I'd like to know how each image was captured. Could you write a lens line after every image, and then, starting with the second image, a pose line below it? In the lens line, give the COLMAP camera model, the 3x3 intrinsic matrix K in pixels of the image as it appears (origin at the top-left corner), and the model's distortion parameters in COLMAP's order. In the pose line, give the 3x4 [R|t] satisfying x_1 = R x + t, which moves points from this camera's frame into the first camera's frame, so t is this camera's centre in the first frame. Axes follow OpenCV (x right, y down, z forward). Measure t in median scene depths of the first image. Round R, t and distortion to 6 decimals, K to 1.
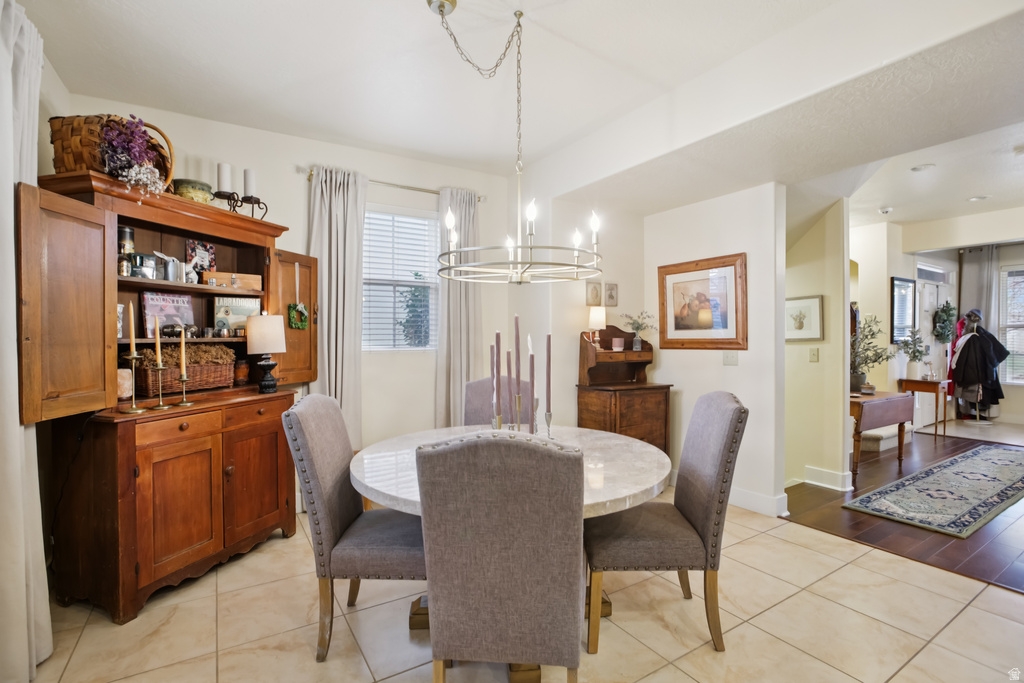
lens RADIAL K [[478.4, 0, 509.8], [0, 478.4, 342.2], [0, 0, 1]] dist [-0.049281, 0.018729]
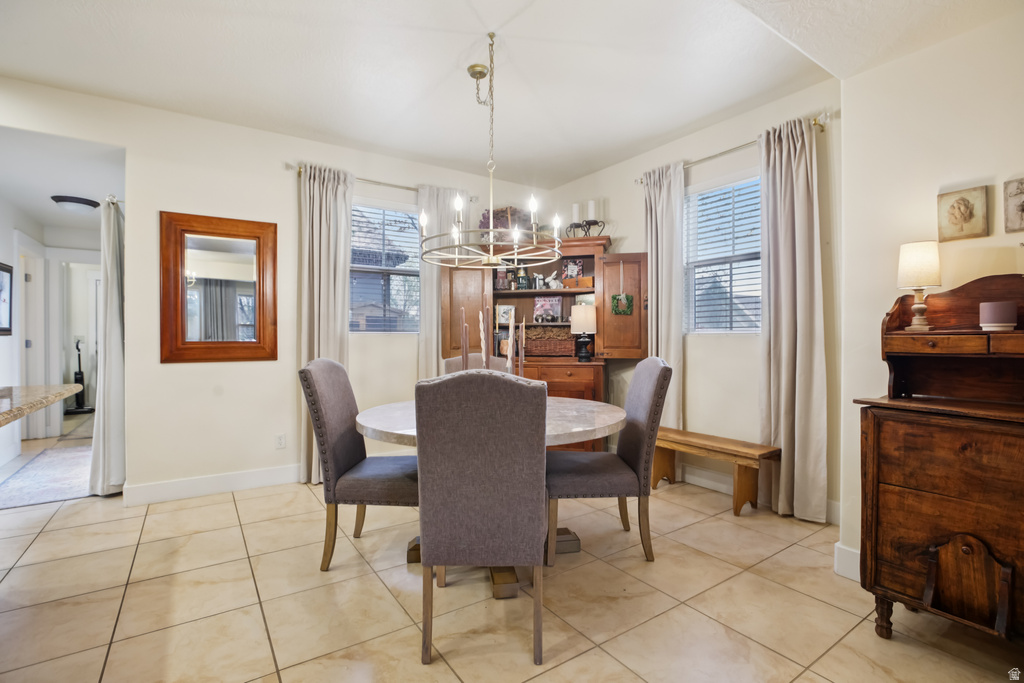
lens RADIAL K [[479.2, 0, 508.4], [0, 479.2, 336.9], [0, 0, 1]] dist [-0.061493, 0.021520]
pose [[0.037070, -0.001523, -0.999312, 0.614258], [-0.008583, 0.999961, -0.001842, 0.027782], [0.999276, 0.008645, 0.037056, 0.519414]]
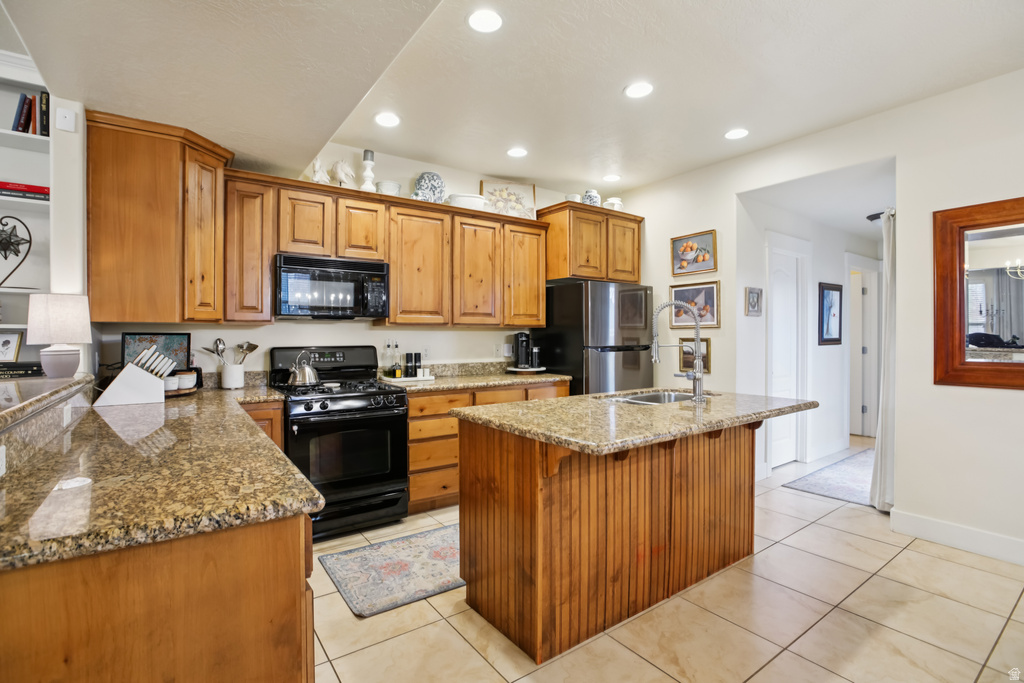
lens RADIAL K [[479.2, 0, 508.4], [0, 479.2, 336.9], [0, 0, 1]] dist [-0.061493, 0.021520]
pose [[-0.998265, 0.000795, -0.058871, 0.477111], [0.000052, 0.999920, 0.012627, -0.004245], [0.058877, 0.012602, -0.998186, 0.611613]]
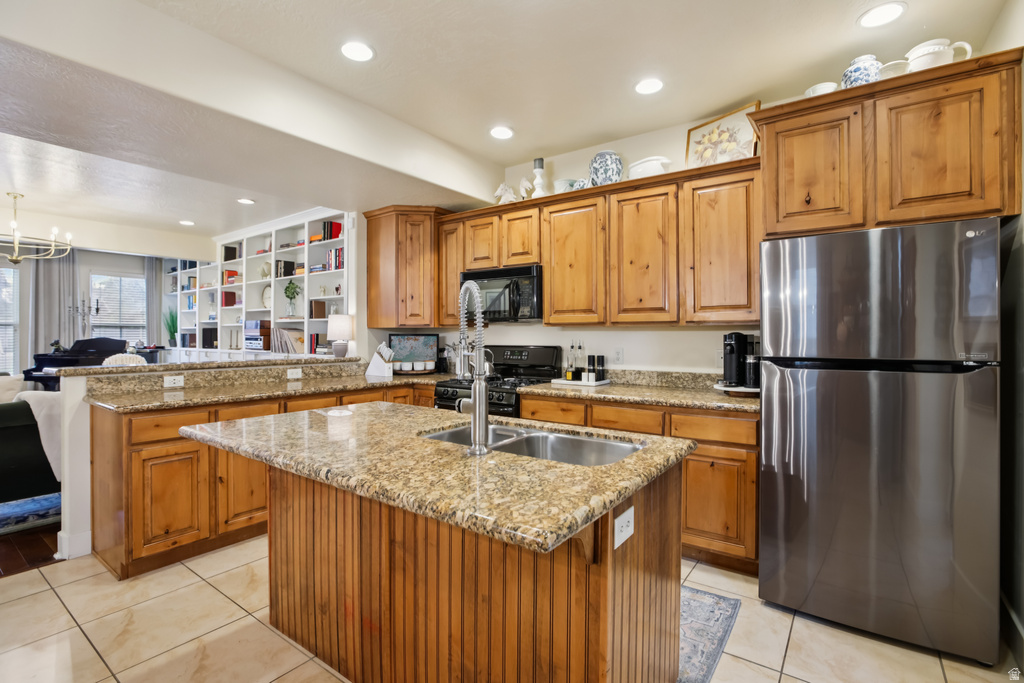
lens RADIAL K [[479.2, 0, 508.4], [0, 479.2, 336.9], [0, 0, 1]] dist [-0.061493, 0.021520]
pose [[-0.377301, -0.002638, 0.926087, -0.139351], [0.007877, 0.999951, 0.006058, -0.000678], [-0.926057, 0.009580, -0.377261, 0.125357]]
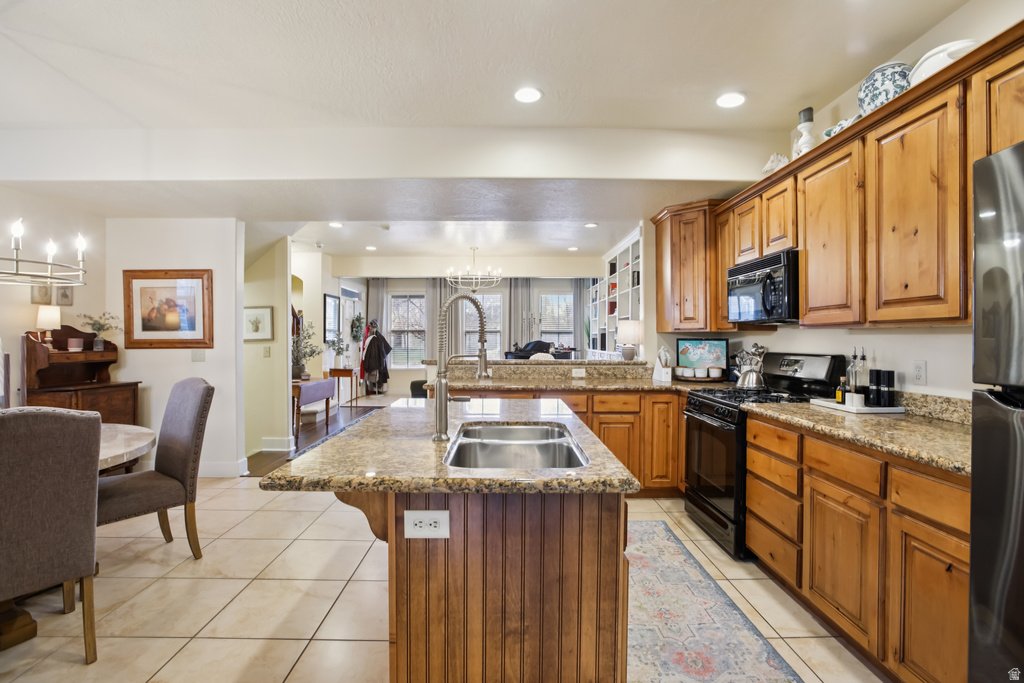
lens RADIAL K [[478.4, 0, 509.8], [0, 478.4, 342.2], [0, 0, 1]] dist [-0.049281, 0.018729]
pose [[0.514780, -0.004005, 0.857313, -0.130021], [0.004725, 0.999987, 0.001834, 0.001668], [-0.857309, 0.003107, 0.514792, -0.254704]]
